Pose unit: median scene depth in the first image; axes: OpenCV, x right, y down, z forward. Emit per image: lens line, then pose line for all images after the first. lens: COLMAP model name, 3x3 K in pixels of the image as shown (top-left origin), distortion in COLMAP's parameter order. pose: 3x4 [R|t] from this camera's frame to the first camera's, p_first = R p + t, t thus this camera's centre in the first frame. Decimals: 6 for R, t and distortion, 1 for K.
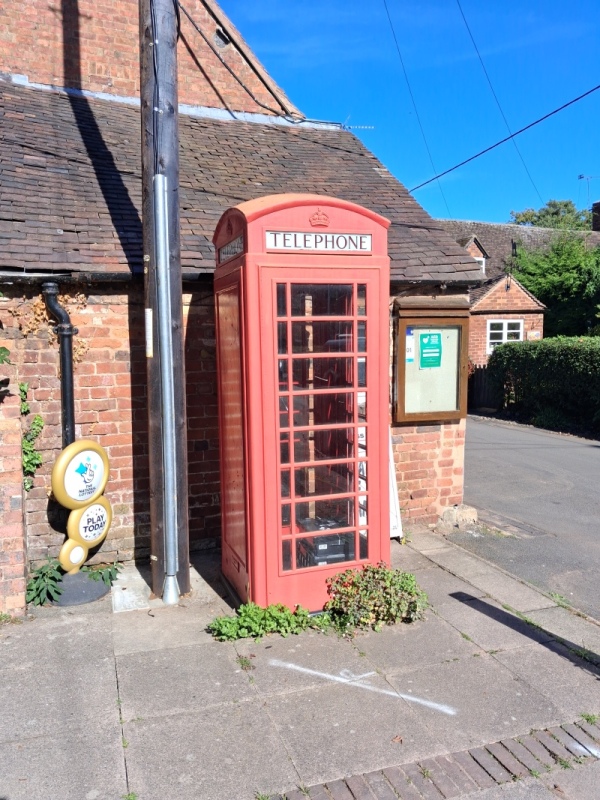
lens RADIAL K [[630.2, 0, 300.0], [0, 630.2, 400.0], [0, 0, 1]] dist [-0.000038, -0.009460]
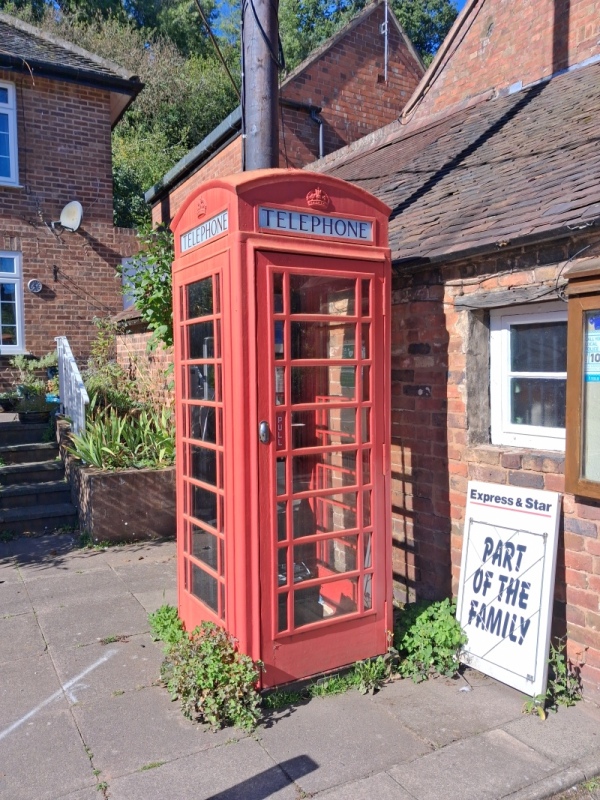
lens RADIAL K [[624.9, 0, 281.3], [0, 624.9, 403.5], [0, 0, 1]] dist [-0.001800, 0.000668]
pose [[0.181508, 0.064735, -0.981256, 0.758882], [-0.089839, 0.994750, 0.049007, -0.053866], [0.979277, 0.079260, 0.186371, 0.793560]]
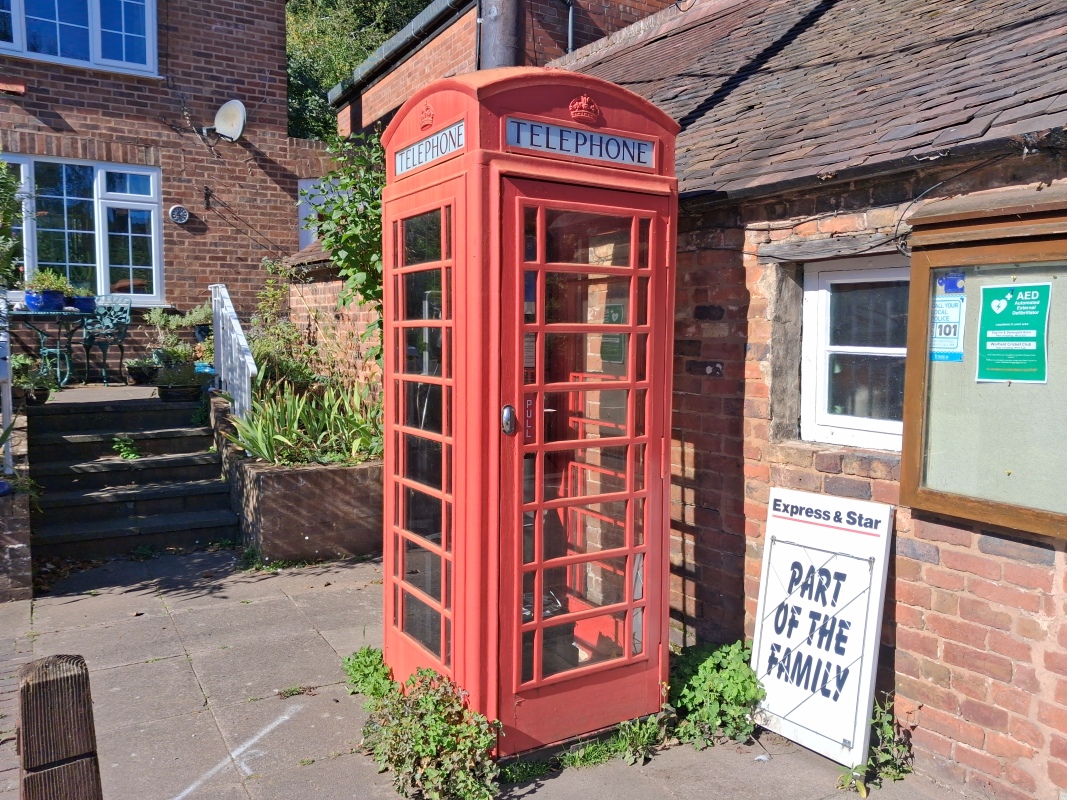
lens RADIAL K [[833.5, 0, 533.5], [0, 833.5, 400.0], [0, 0, 1]] dist [-0.001800, 0.000668]
pose [[0.216415, 0.091255, -0.972027, 0.756466], [-0.110851, 0.991480, 0.068400, -0.052603], [0.969988, 0.092948, 0.224687, 0.770917]]
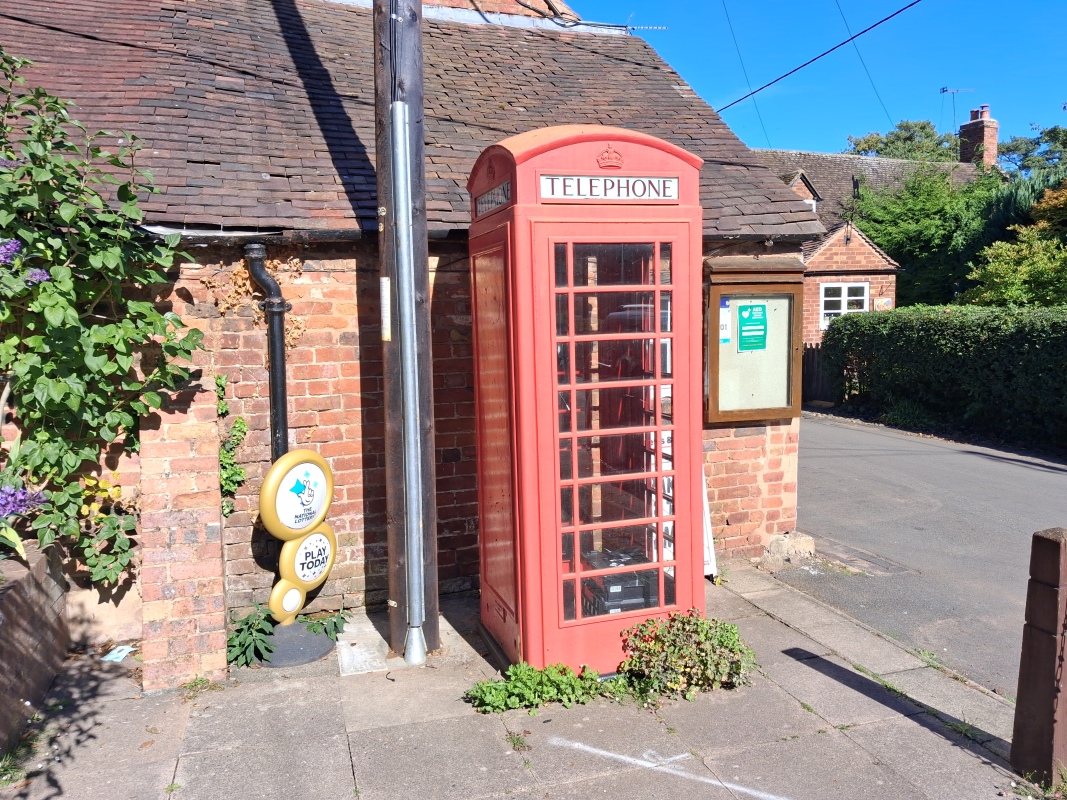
lens RADIAL K [[840.6, 0, 552.9], [0, 840.6, 389.5], [0, 0, 1]] dist [-0.000038, -0.009460]
pose [[0.999832, -0.006534, -0.017136, -0.018145], [0.006496, 0.999976, -0.002287, -0.004716], [0.017150, 0.002175, 0.999851, -0.012780]]
